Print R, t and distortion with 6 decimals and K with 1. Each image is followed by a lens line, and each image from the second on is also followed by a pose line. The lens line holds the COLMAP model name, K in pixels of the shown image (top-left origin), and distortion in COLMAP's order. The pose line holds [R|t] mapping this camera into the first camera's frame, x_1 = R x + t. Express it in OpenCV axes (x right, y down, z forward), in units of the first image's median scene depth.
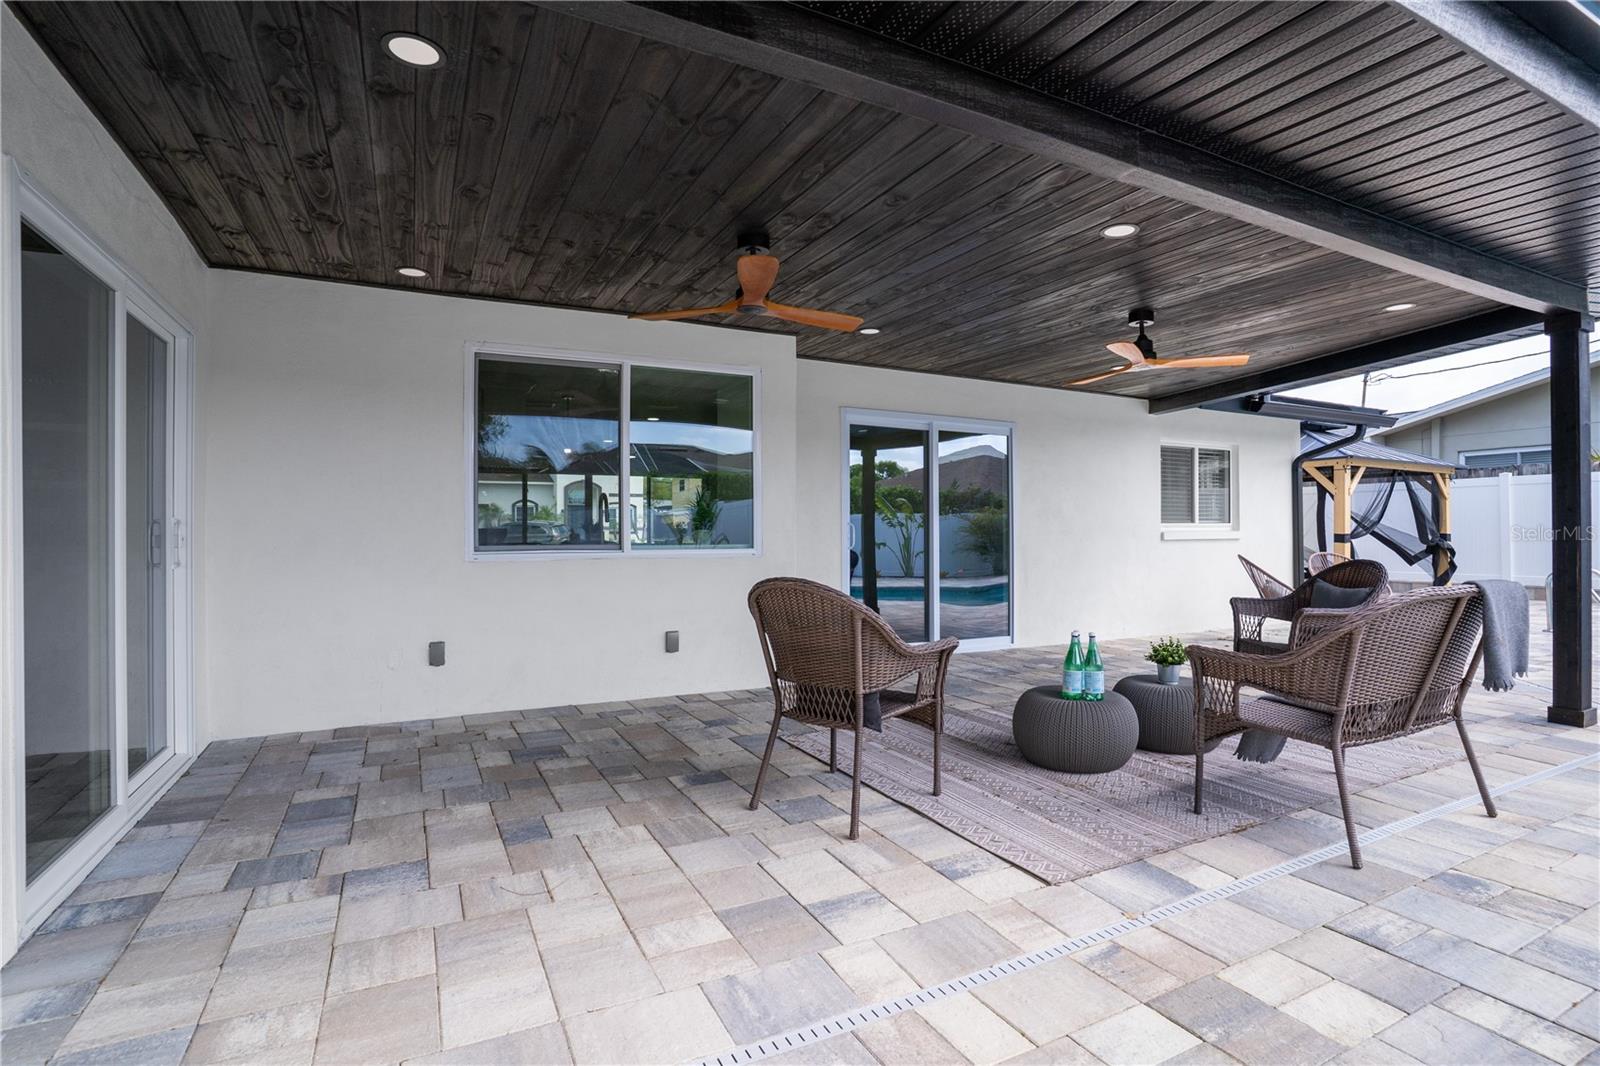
lens RADIAL K [[795.3, 0, 820.8], [0, 795.3, 527.7], [0, 0, 1]] dist [-0.001936, -0.000041]
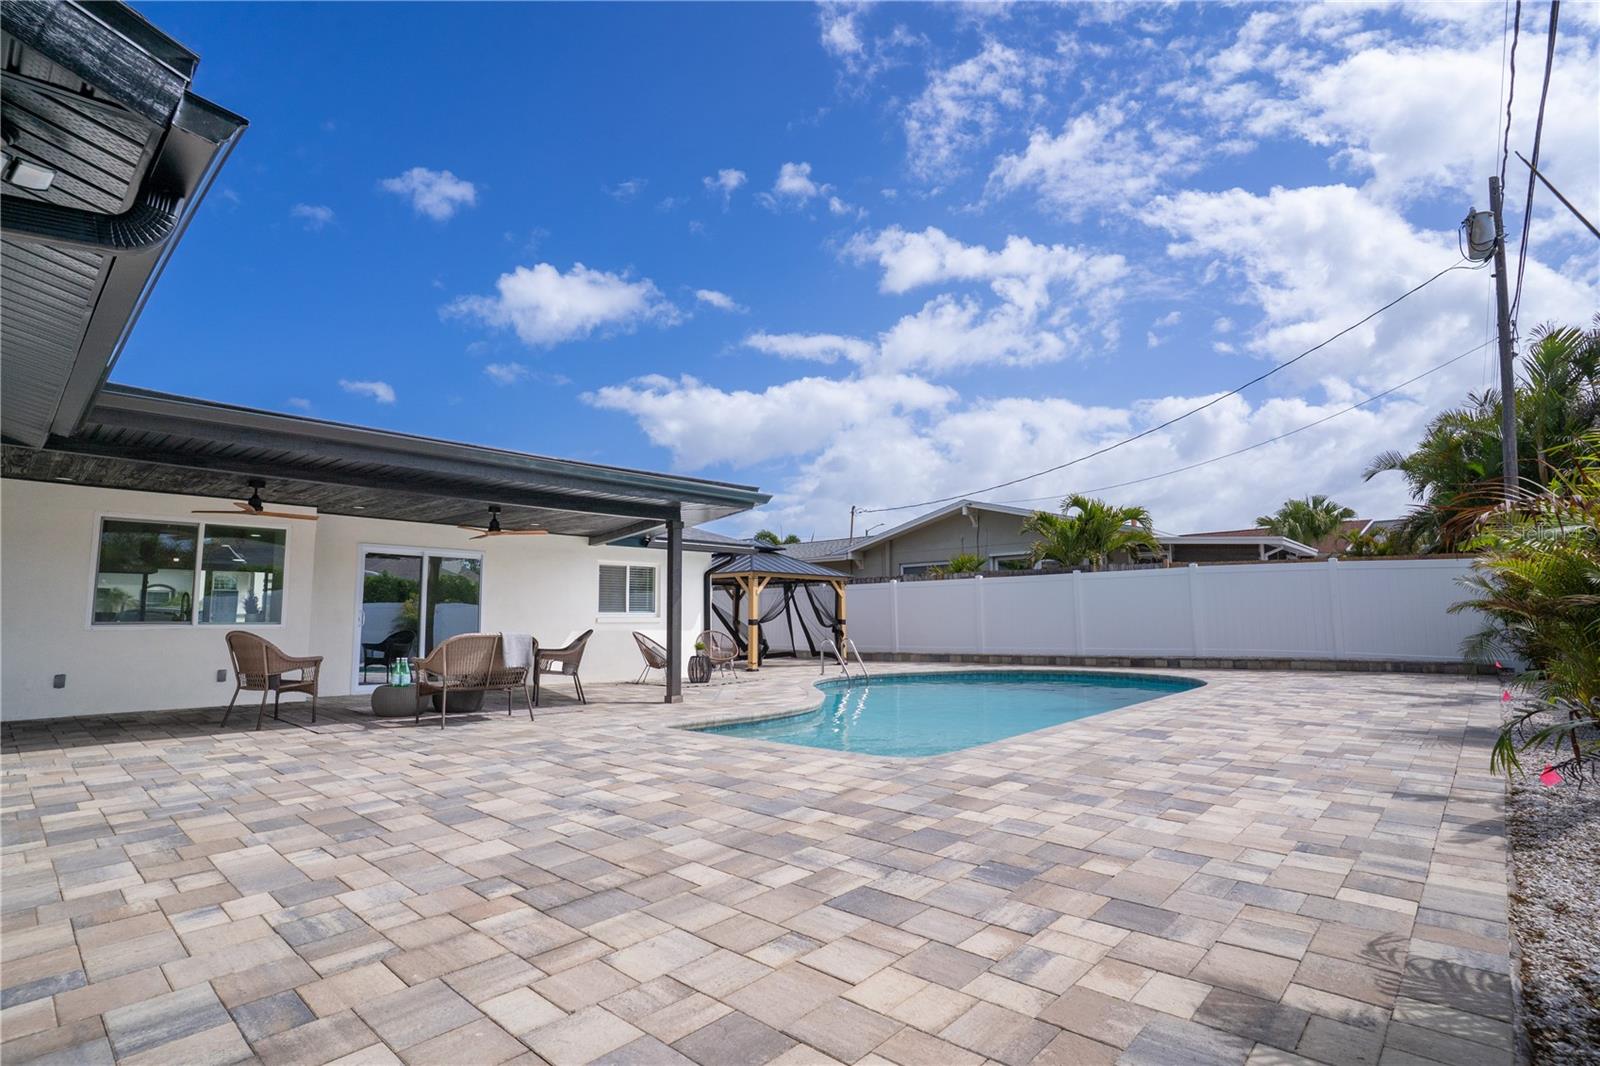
lens RADIAL K [[778.4, 0, 808.0], [0, 778.4, 540.7], [0, 0, 1]] dist [-0.077292, 0.043020]
pose [[0.939011, 0.031616, 0.342430, 0.272474], [0.001587, 0.995356, -0.096252, 0.002196], [-0.343883, 0.090925, 0.934600, -0.634917]]
